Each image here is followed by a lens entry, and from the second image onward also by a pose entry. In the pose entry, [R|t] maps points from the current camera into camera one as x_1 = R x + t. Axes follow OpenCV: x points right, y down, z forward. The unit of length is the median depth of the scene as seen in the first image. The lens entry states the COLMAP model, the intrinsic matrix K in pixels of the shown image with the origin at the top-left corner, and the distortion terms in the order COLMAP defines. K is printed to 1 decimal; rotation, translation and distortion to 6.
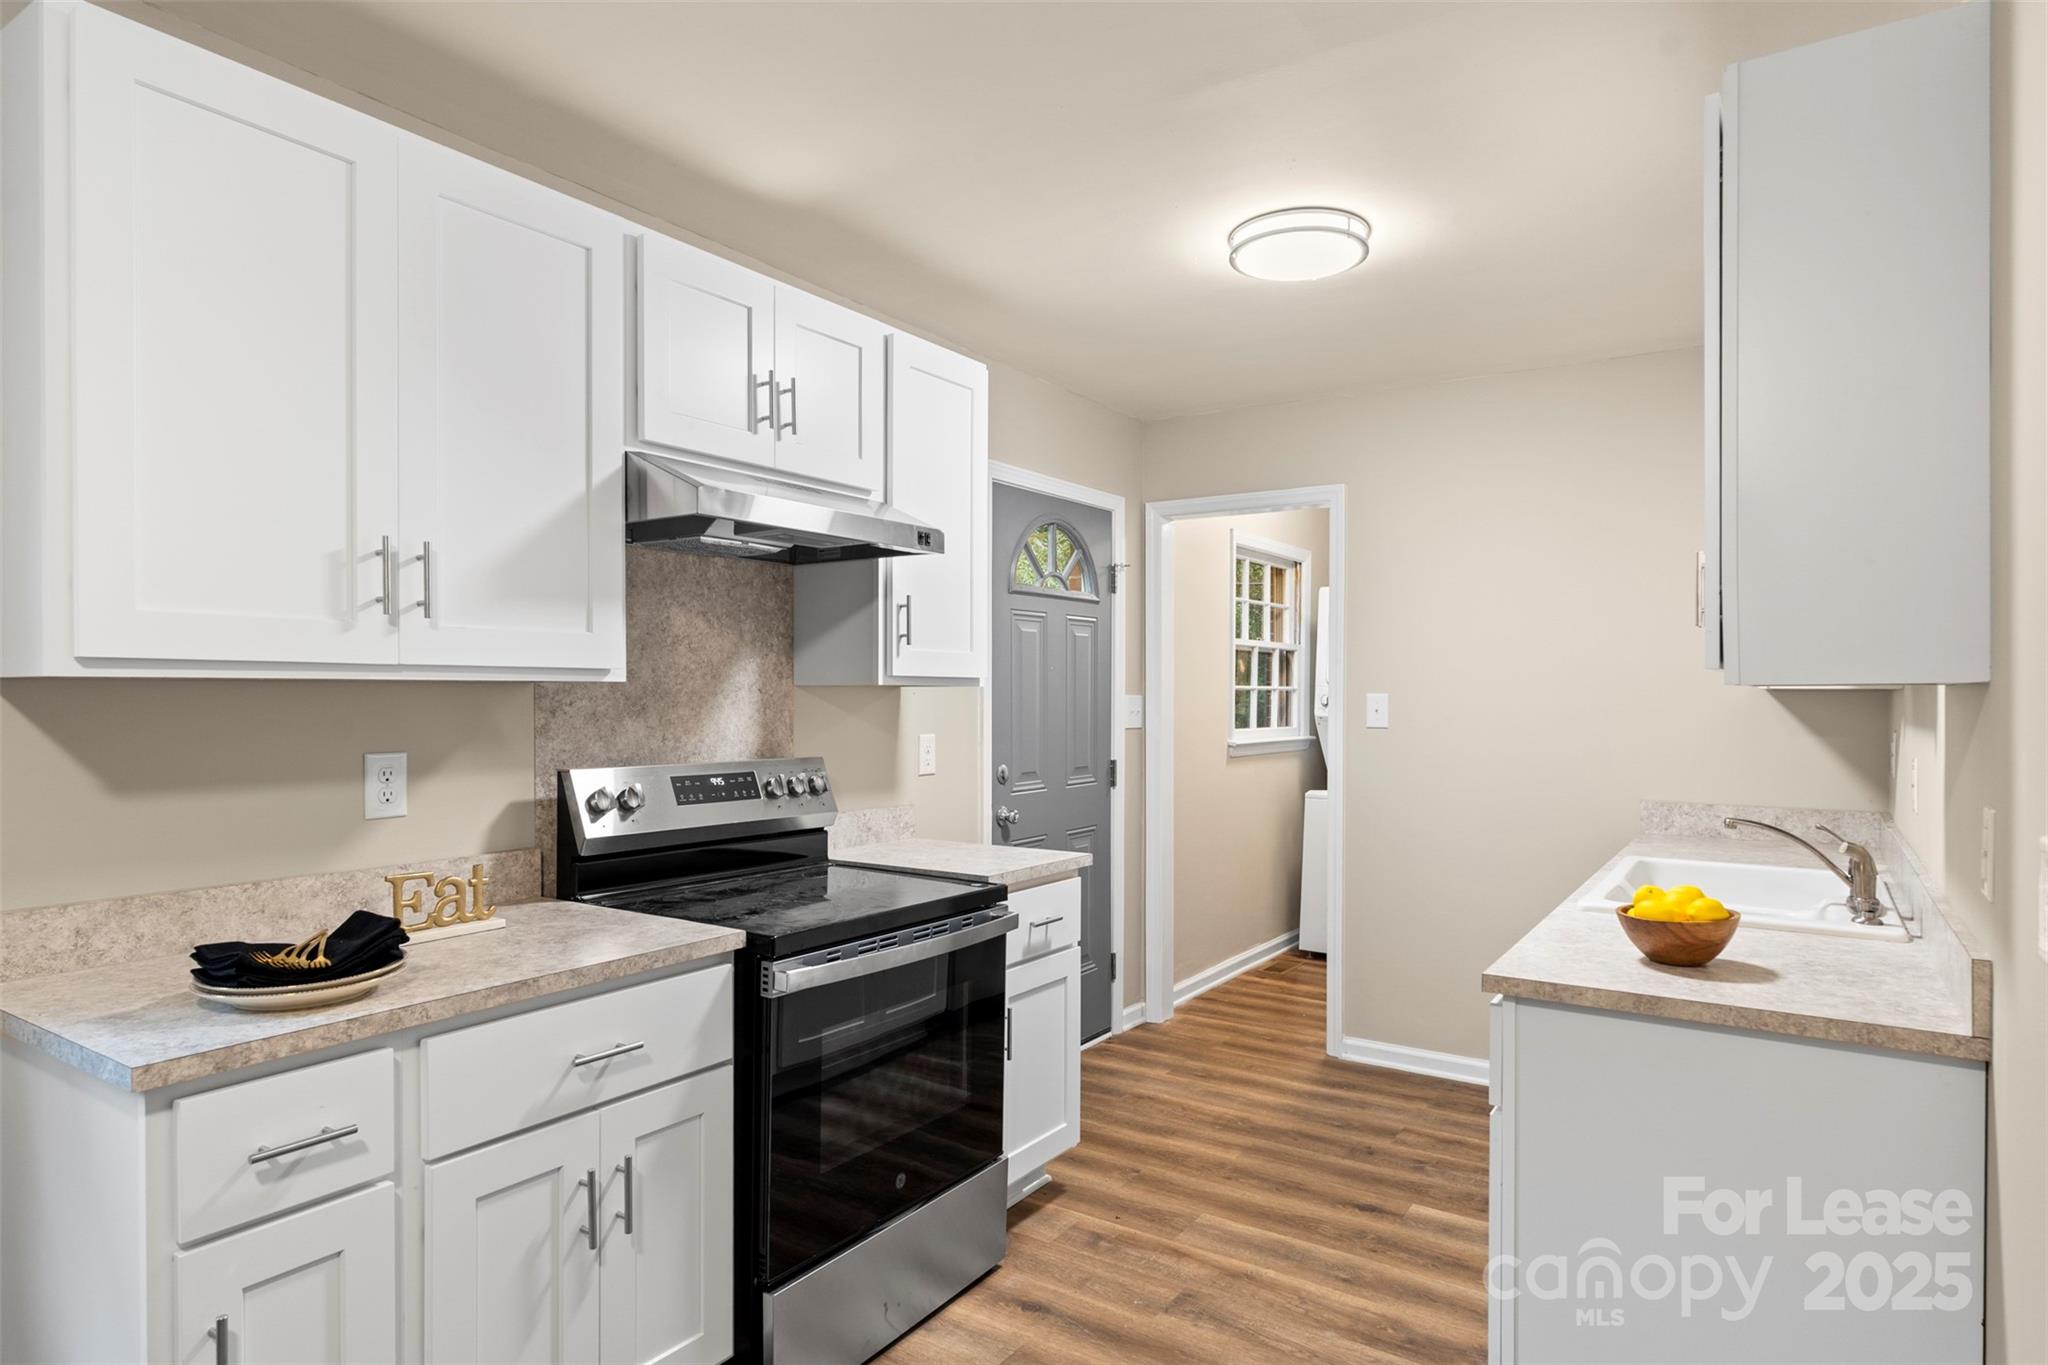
lens RADIAL K [[1176.4, 0, 1024.3], [0, 1176.4, 691.5], [0, 0, 1]] dist [-0.001116, -0.000248]
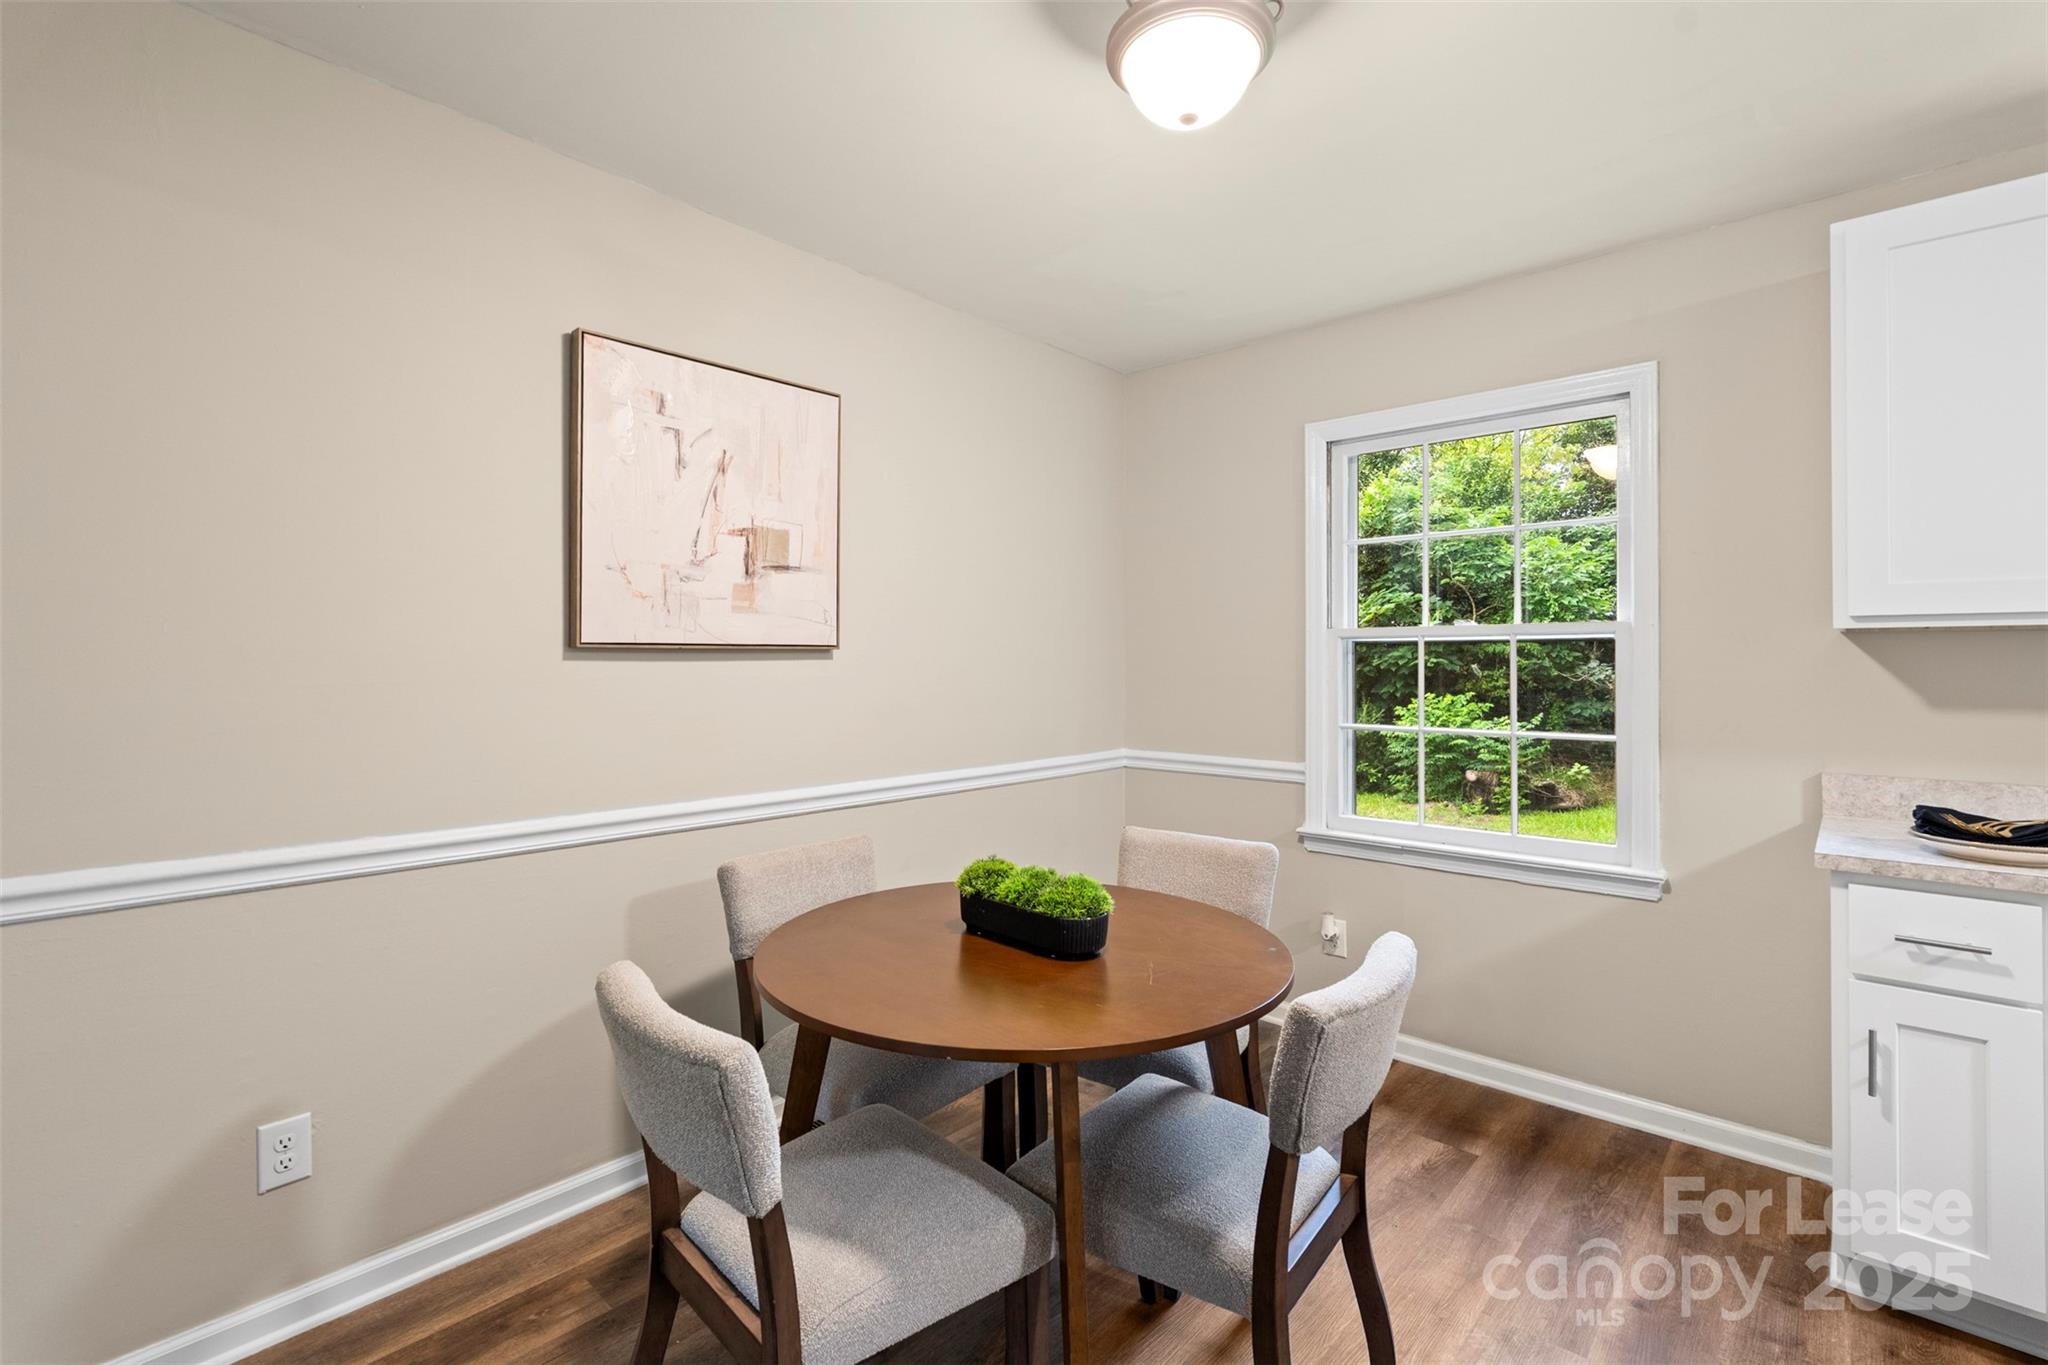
lens RADIAL K [[914.4, 0, 1025.3], [0, 914.4, 651.5], [0, 0, 1]] dist [-0.008242, 0.000129]
pose [[-0.166267, -0.021528, -0.985846, 0.457005], [-0.003133, 0.999768, -0.021303, 0.036222], [0.986076, -0.000453, -0.166296, 0.053073]]
